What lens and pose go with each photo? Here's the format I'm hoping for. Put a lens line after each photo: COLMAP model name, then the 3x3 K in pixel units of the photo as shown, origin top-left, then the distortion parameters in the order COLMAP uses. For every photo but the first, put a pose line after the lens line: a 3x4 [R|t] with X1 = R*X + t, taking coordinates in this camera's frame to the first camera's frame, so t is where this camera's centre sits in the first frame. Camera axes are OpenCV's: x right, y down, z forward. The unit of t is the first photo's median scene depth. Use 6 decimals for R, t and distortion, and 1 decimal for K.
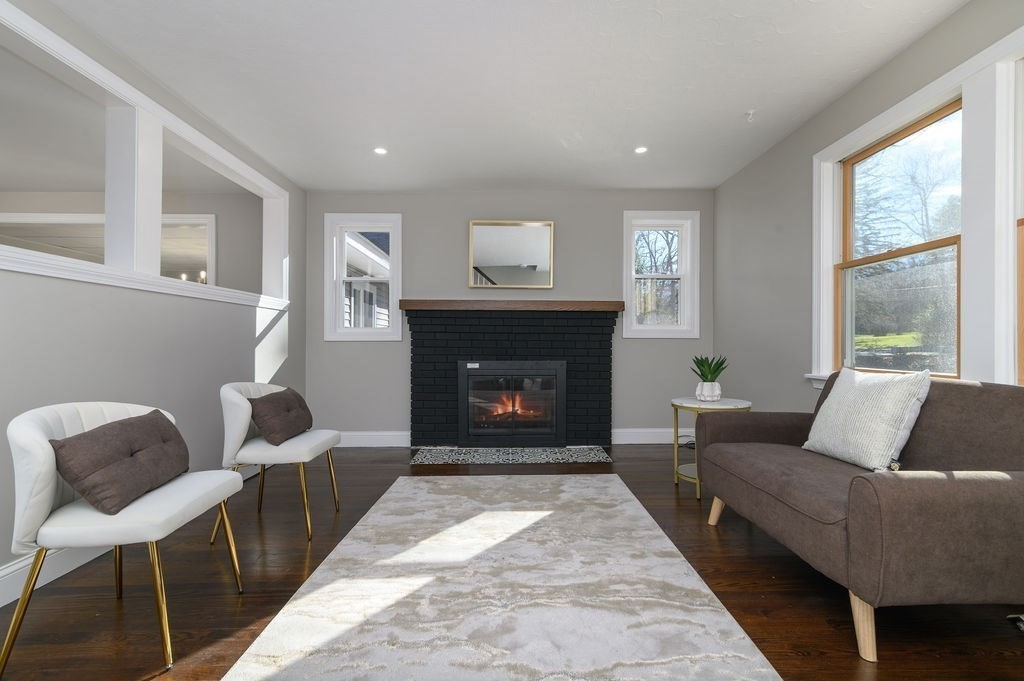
lens RADIAL K [[458.1, 0, 510.2], [0, 458.1, 344.9], [0, 0, 1]] dist [0.012964, -0.000163]
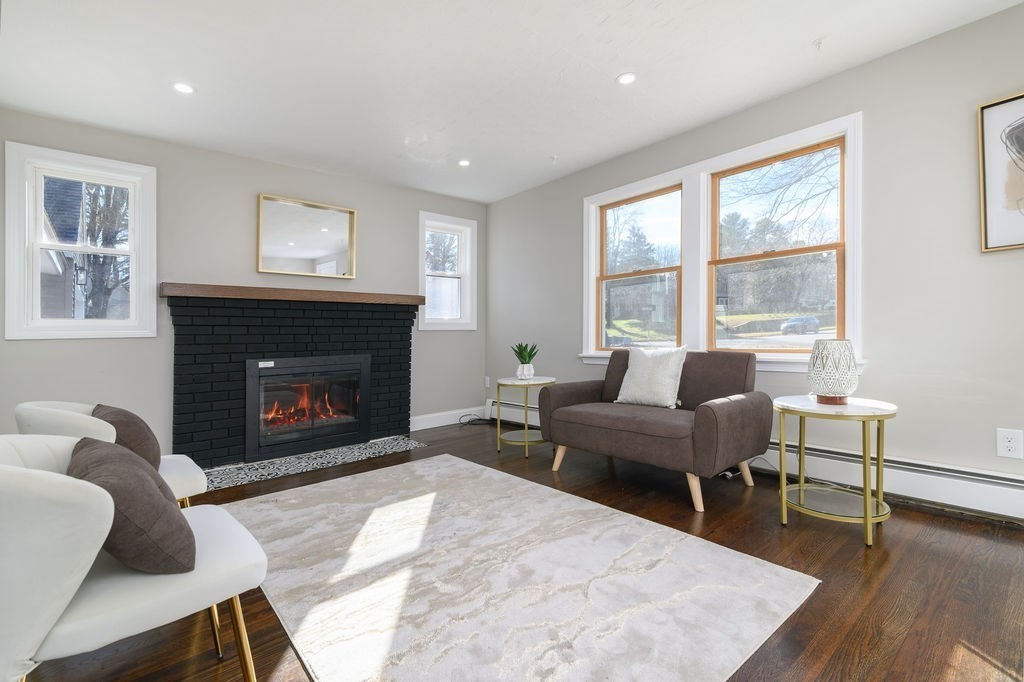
lens RADIAL K [[462.8, 0, 512.9], [0, 462.8, 343.4], [0, 0, 1]] dist [0.017576, -0.000184]
pose [[0.769809, -0.028802, 0.637624, -0.439144], [0.022895, 0.999584, 0.017511, 0.002018], [-0.637863, 0.001118, 0.770149, 0.054656]]
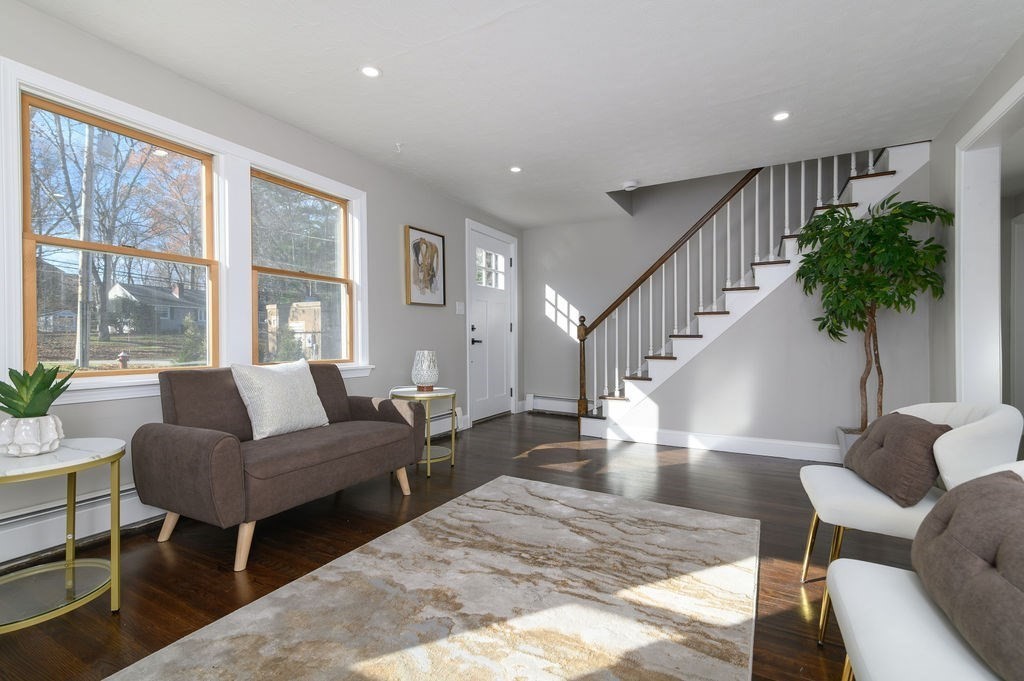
lens RADIAL K [[477.0, 0, 472.9], [0, 477.0, 337.0], [0, 0, 1]] dist [0.017802, 0.000066]
pose [[-0.839273, 0.008907, 0.543637, -0.334677], [0.008292, 0.999959, -0.003582, -0.010674], [-0.543647, 0.001502, -0.839313, 1.352255]]
